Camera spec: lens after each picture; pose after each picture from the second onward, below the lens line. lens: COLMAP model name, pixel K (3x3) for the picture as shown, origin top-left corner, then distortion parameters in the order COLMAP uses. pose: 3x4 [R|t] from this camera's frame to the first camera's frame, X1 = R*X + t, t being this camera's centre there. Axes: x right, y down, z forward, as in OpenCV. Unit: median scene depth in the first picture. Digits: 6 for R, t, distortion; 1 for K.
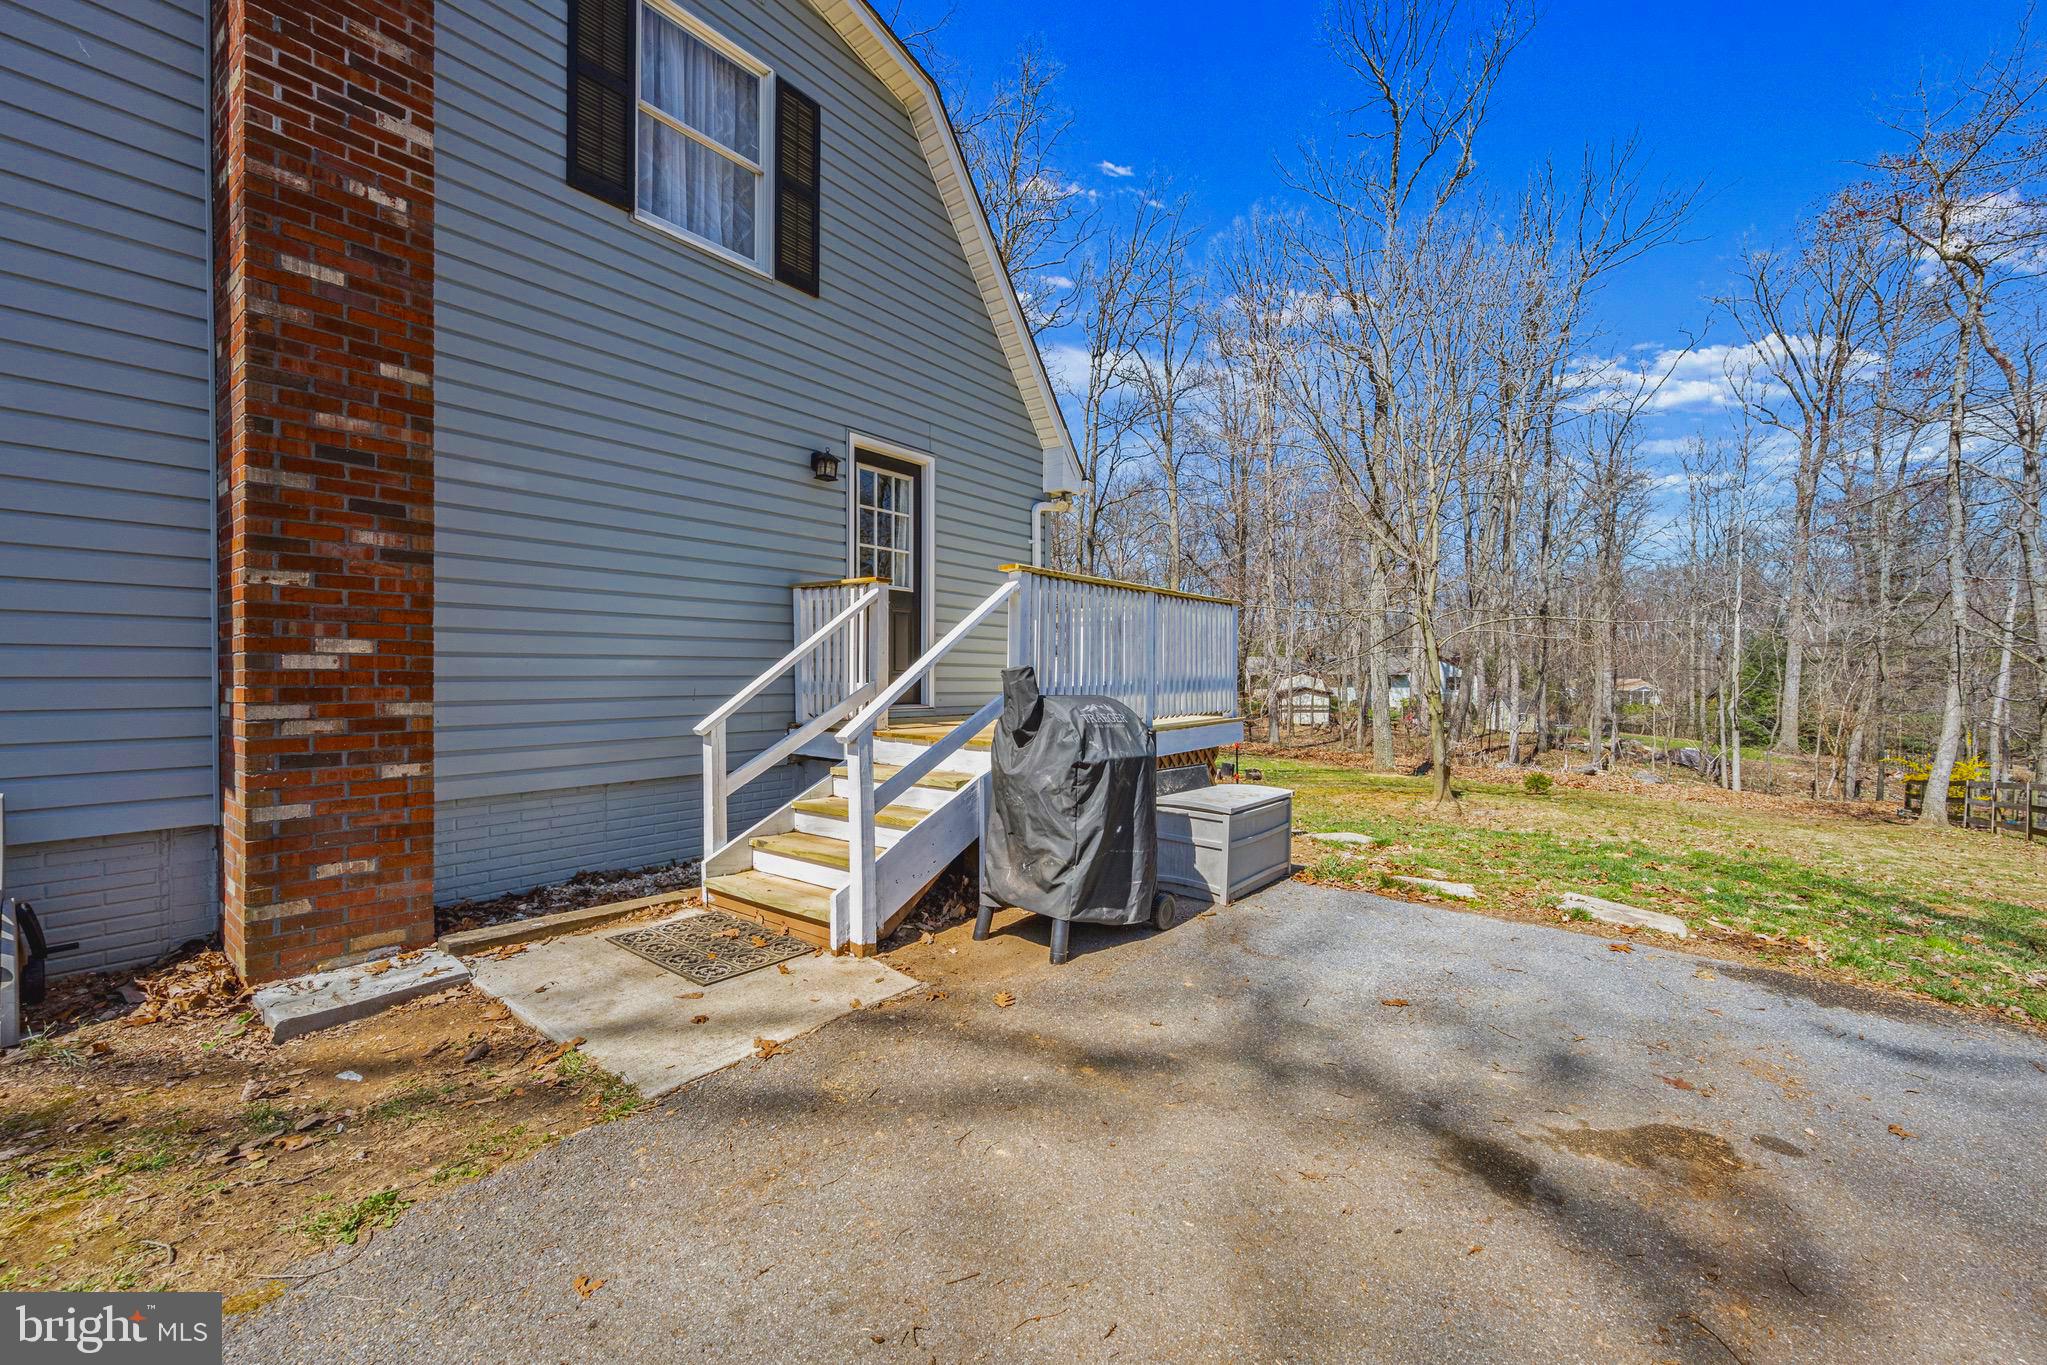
lens RADIAL K [[814.1, 0, 1045.6], [0, 814.1, 682.2], [0, 0, 1]] dist [-0.003400, 0.002127]
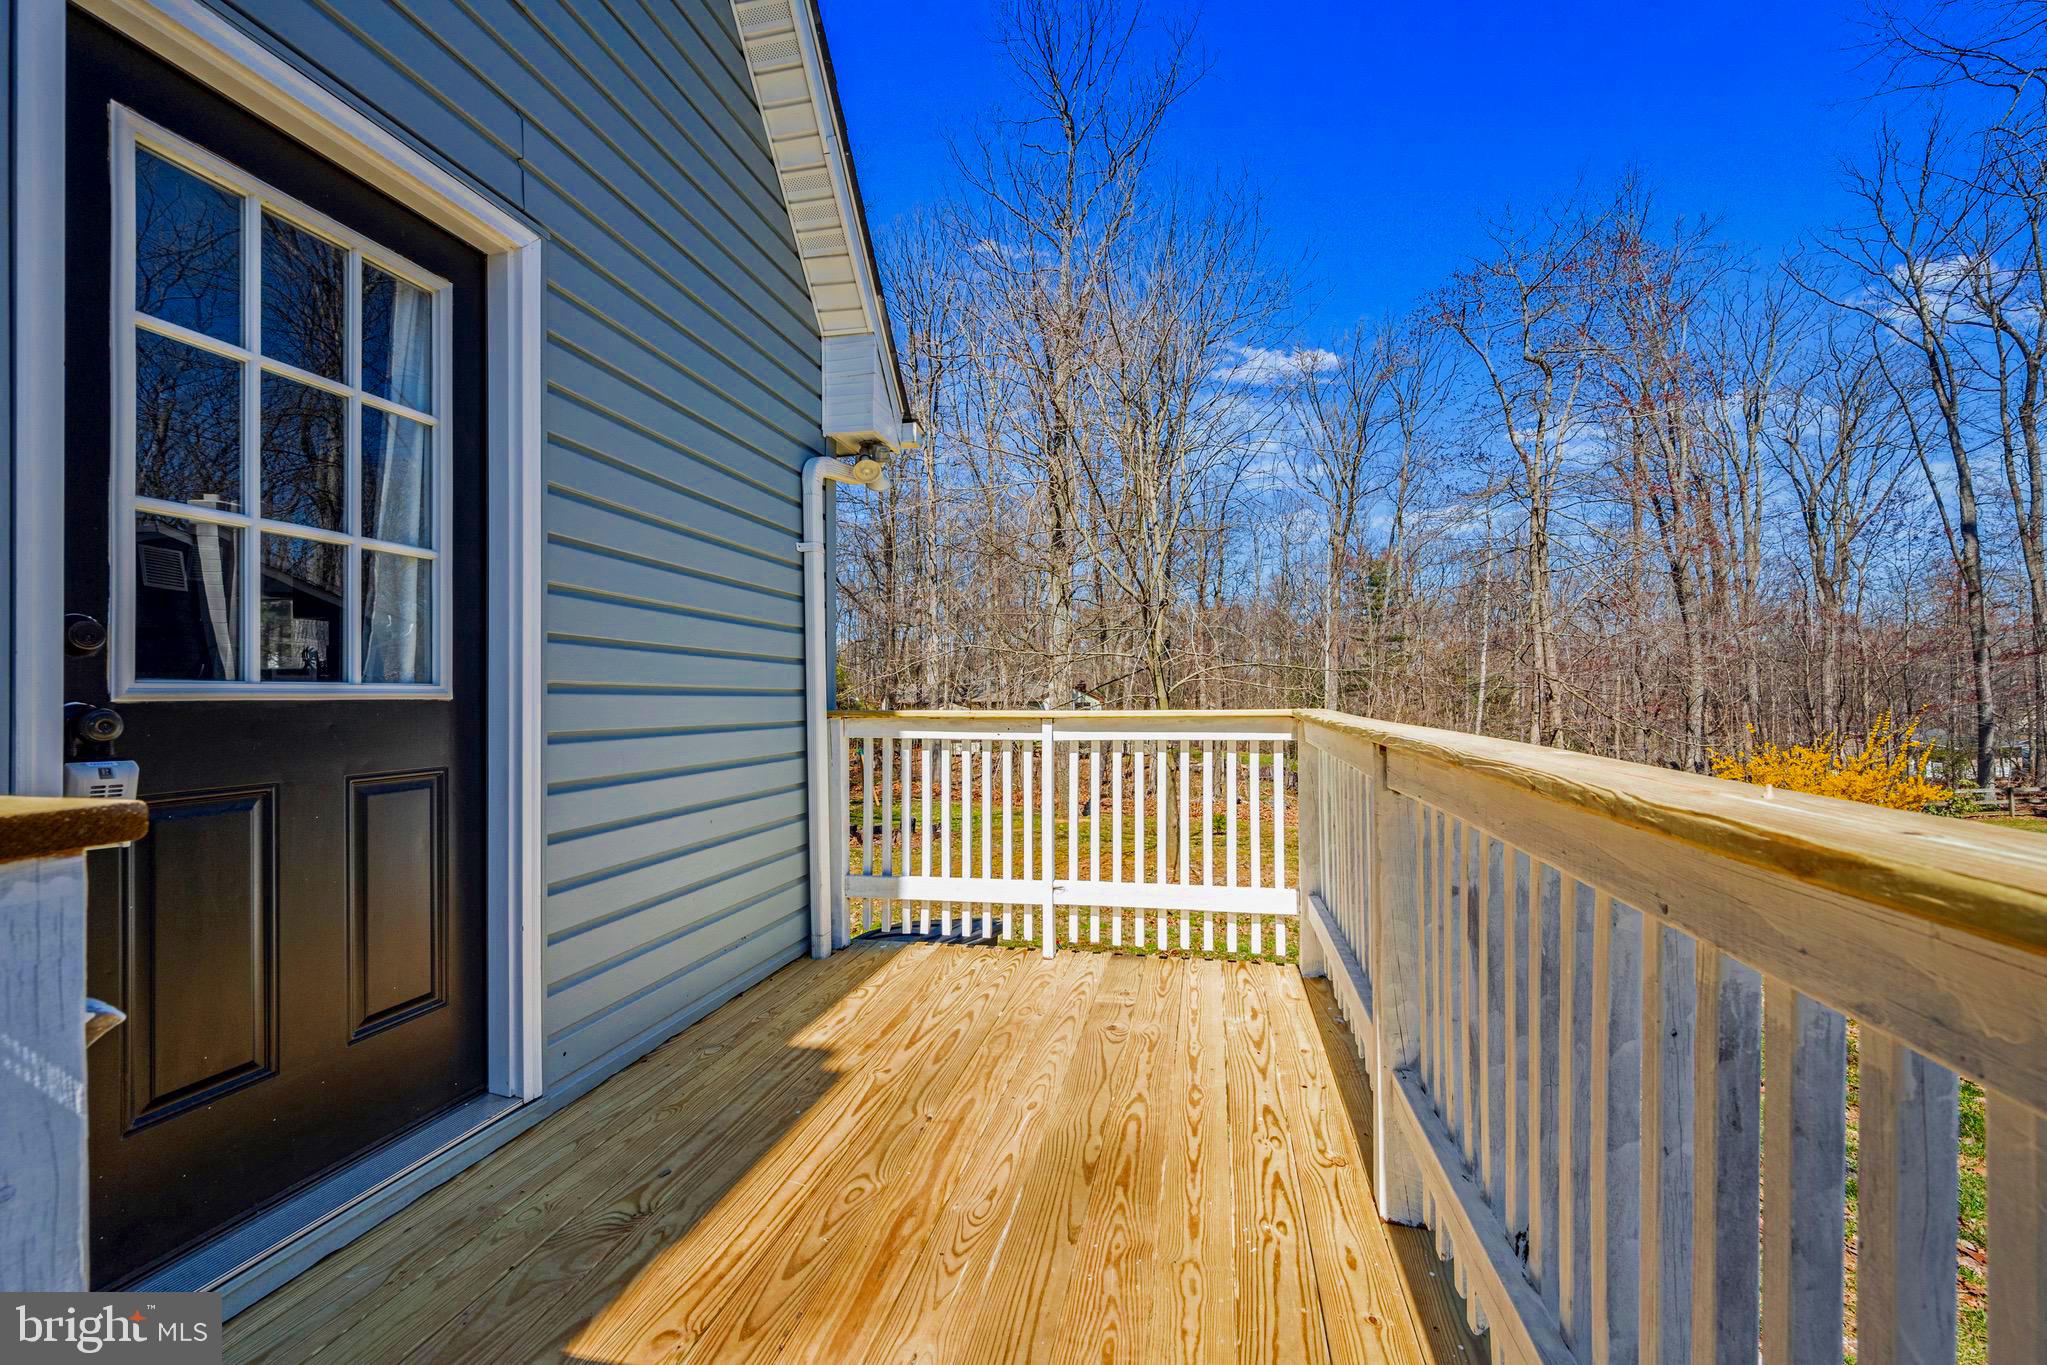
lens RADIAL K [[814.1, 0, 1020.2], [0, 814.1, 693.0], [0, 0, 1]] dist [-0.003400, 0.002127]
pose [[0.913200, -0.004819, 0.407482, -0.098155], [0.010166, 0.999888, -0.010958, -0.106875], [-0.407384, 0.014150, 0.913147, 0.661916]]
